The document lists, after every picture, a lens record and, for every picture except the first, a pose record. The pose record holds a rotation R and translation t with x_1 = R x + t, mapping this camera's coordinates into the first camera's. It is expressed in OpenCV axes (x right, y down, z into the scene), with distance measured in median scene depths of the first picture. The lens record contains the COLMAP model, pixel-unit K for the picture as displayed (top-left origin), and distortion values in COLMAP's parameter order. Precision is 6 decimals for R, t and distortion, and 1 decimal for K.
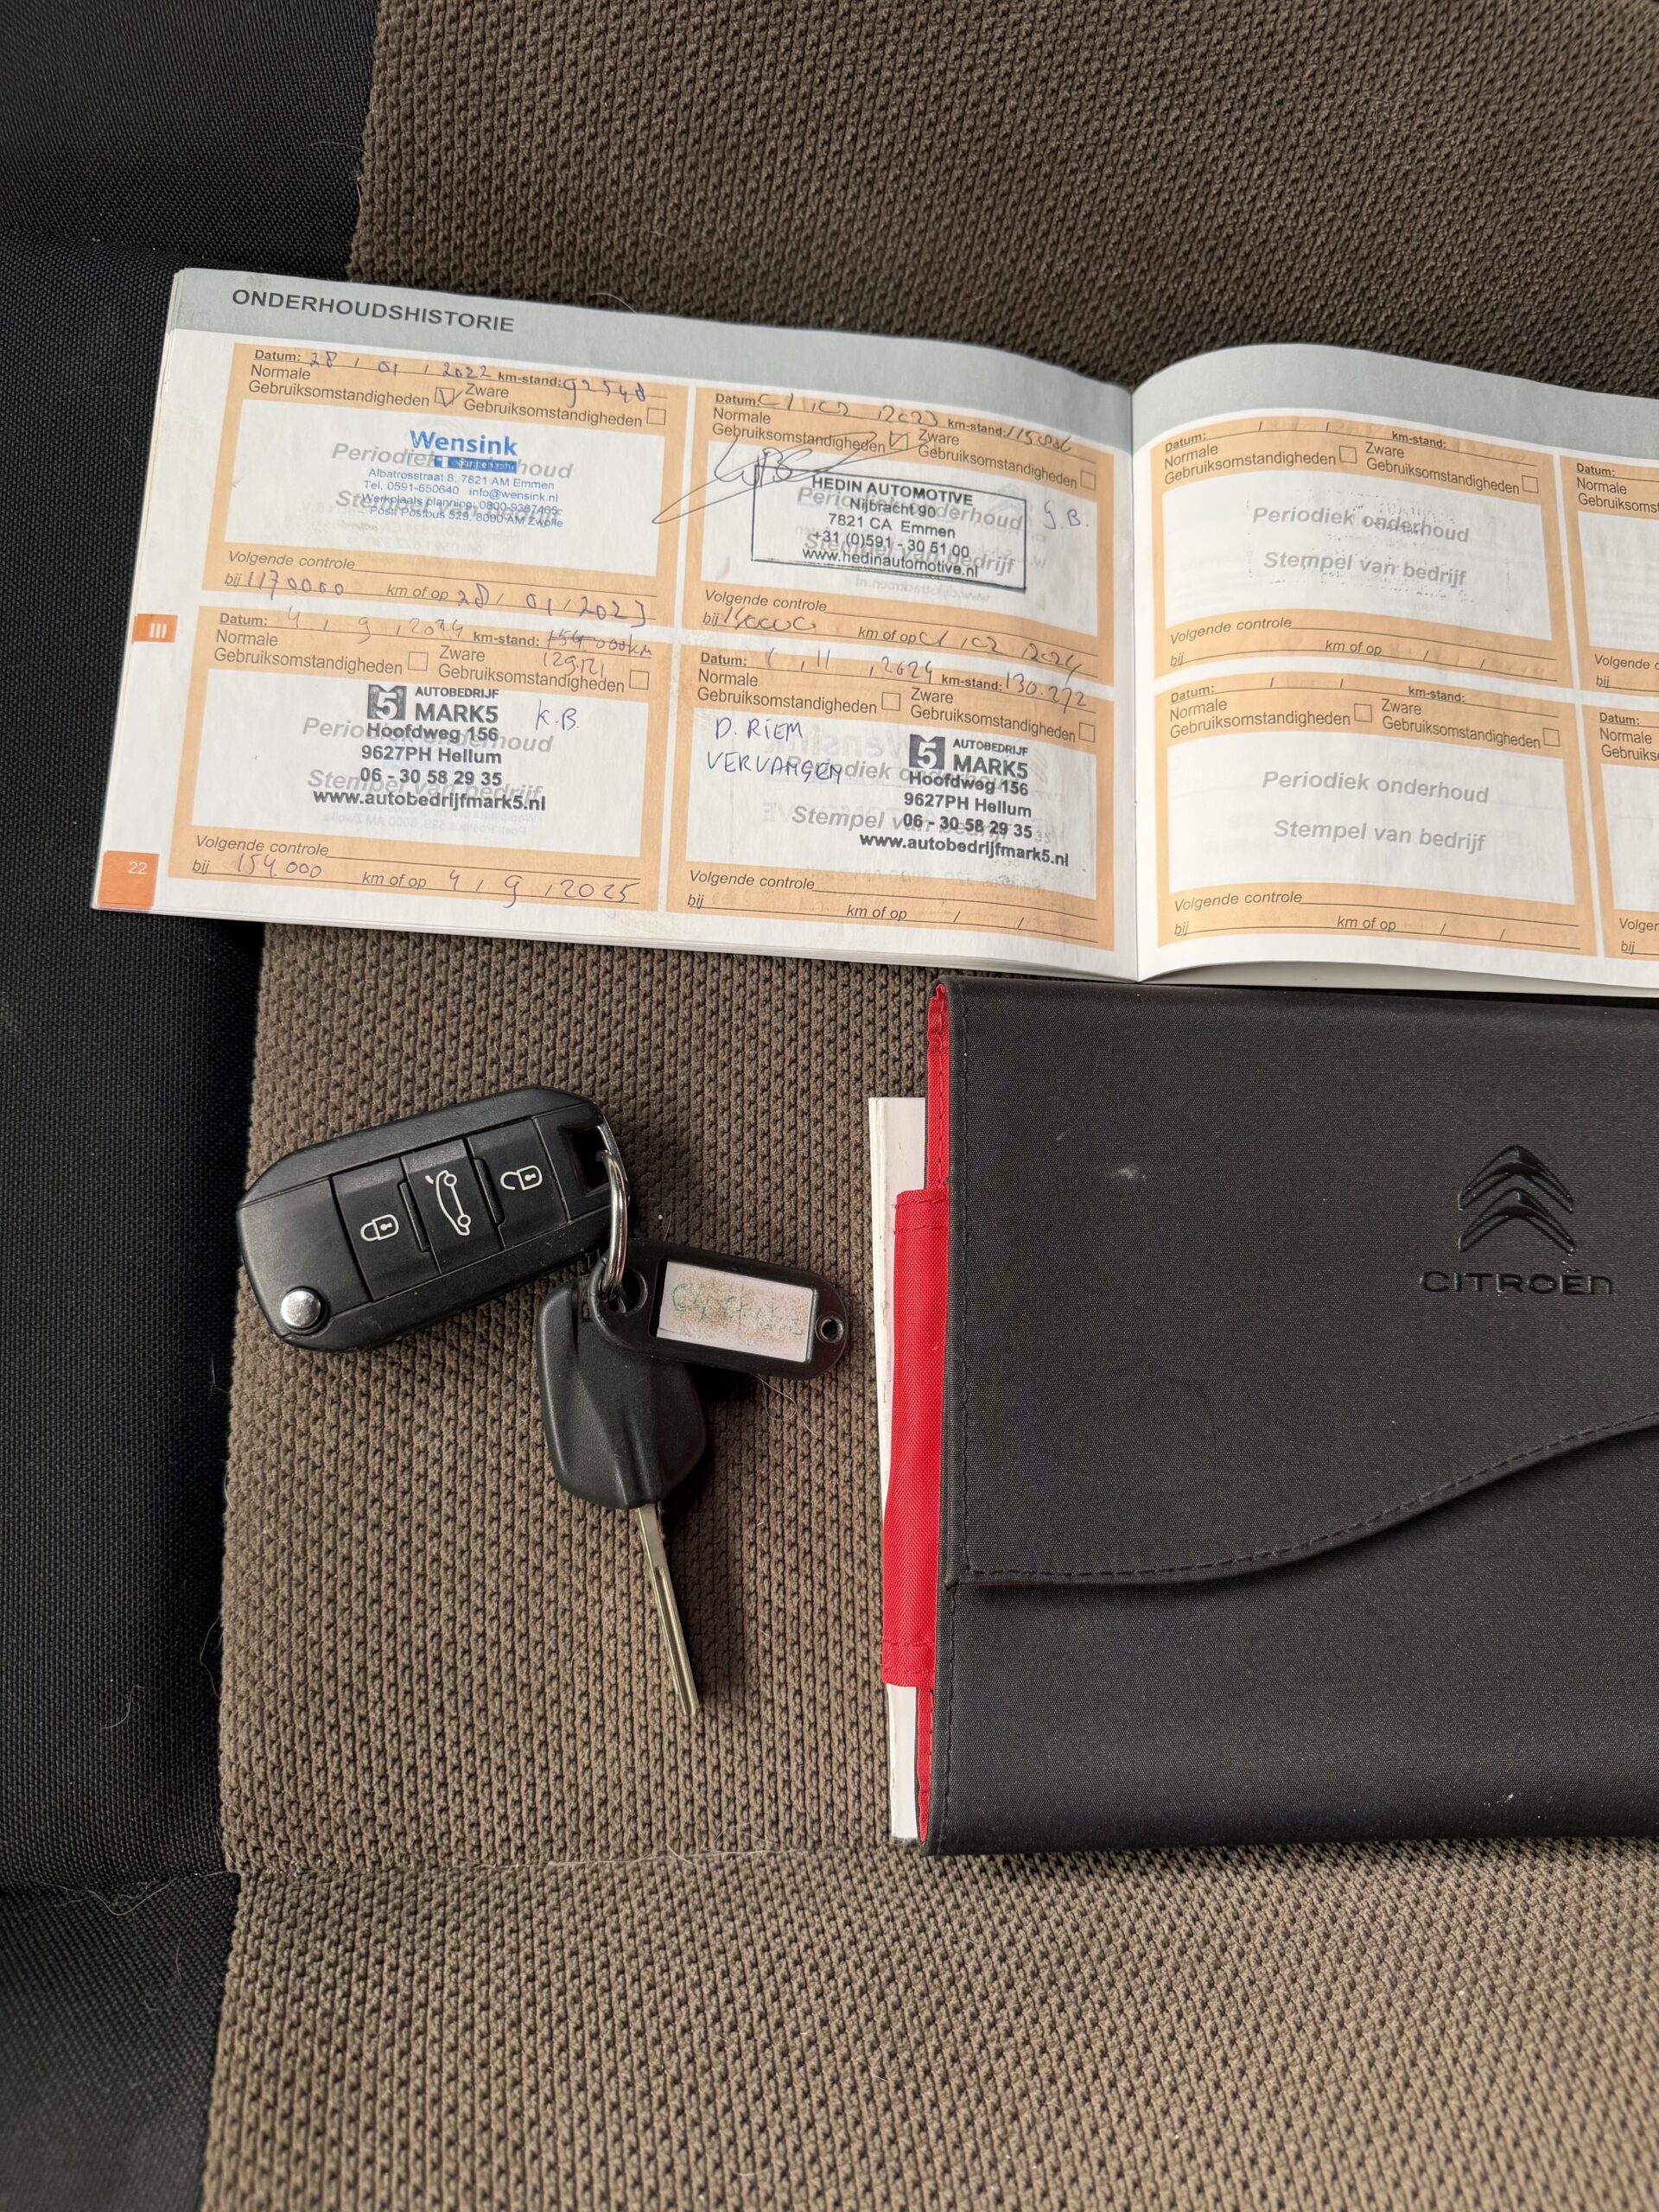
lens RADIAL K [[1594.1, 0, 829.5], [0, 1594.1, 1106.0], [0, 0, 1]] dist [-0.025204, -0.002885]
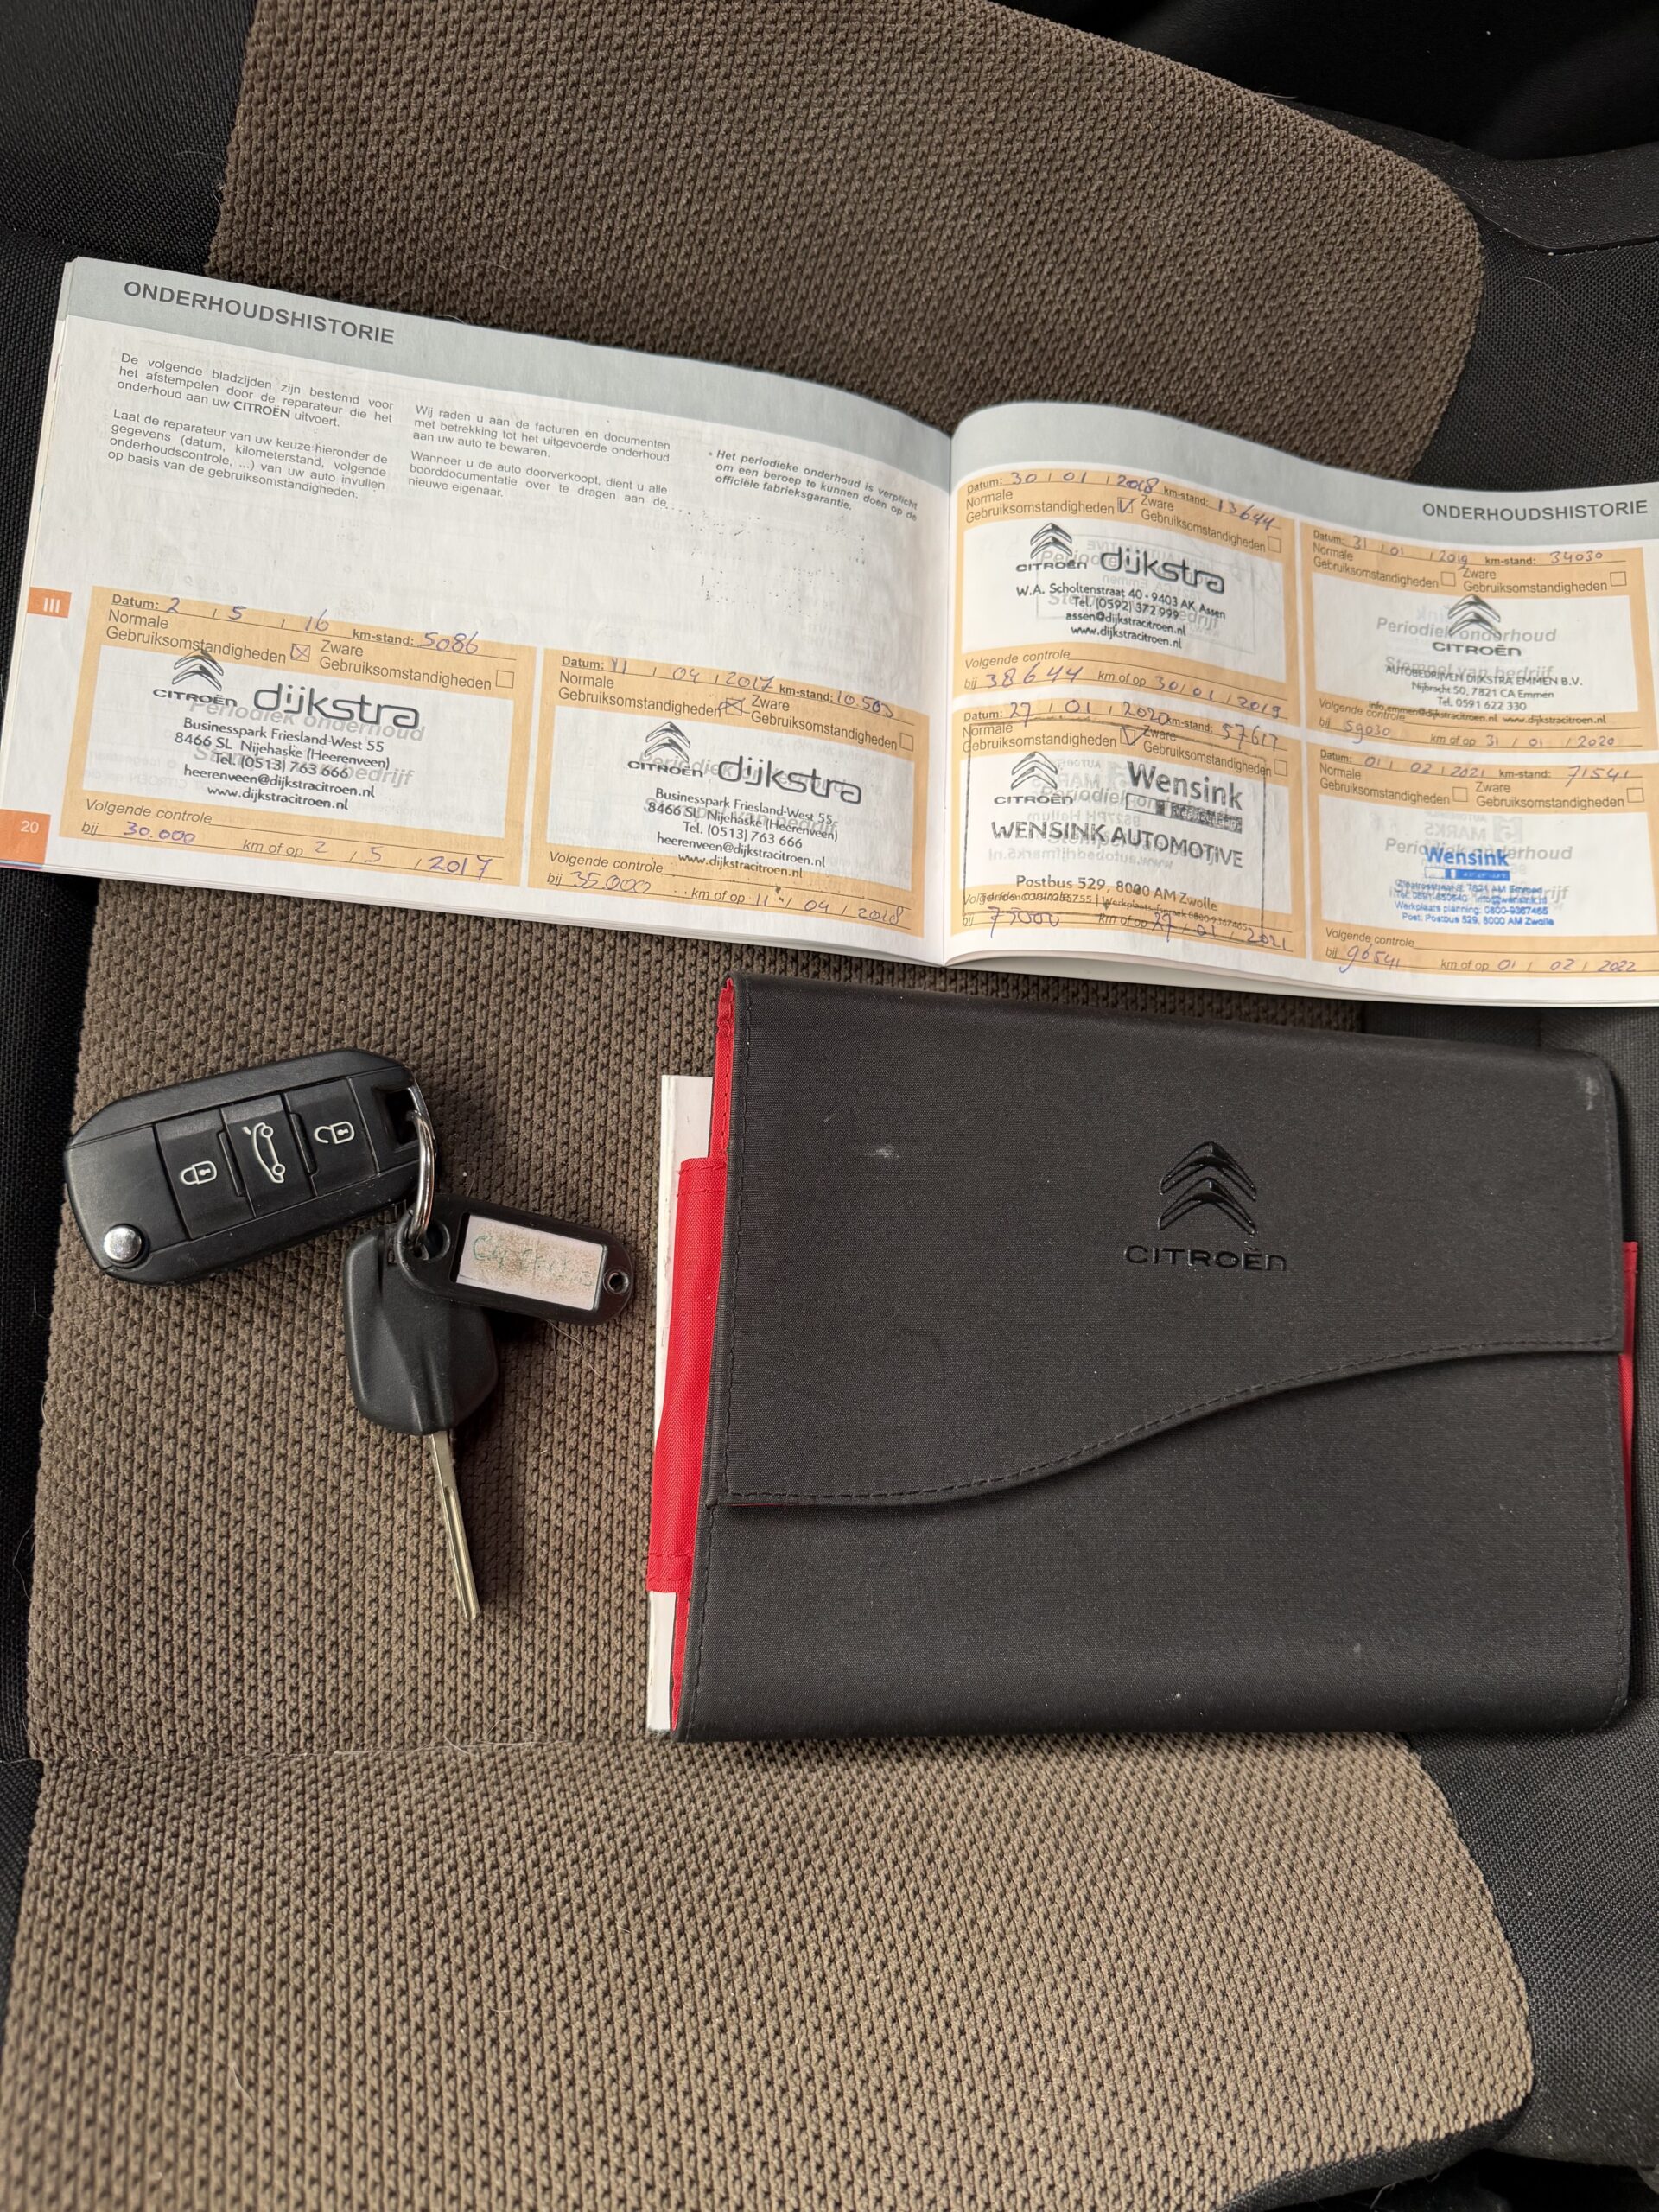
lens RADIAL K [[1594.1, 0, 829.5], [0, 1594.1, 1106.0], [0, 0, 1]] dist [-0.025204, -0.002885]
pose [[0.991811, 0.047011, 0.118749, 0.014022], [-0.049012, 0.998700, 0.013978, -0.005531], [-0.117938, -0.019684, 0.992826, -0.139983]]
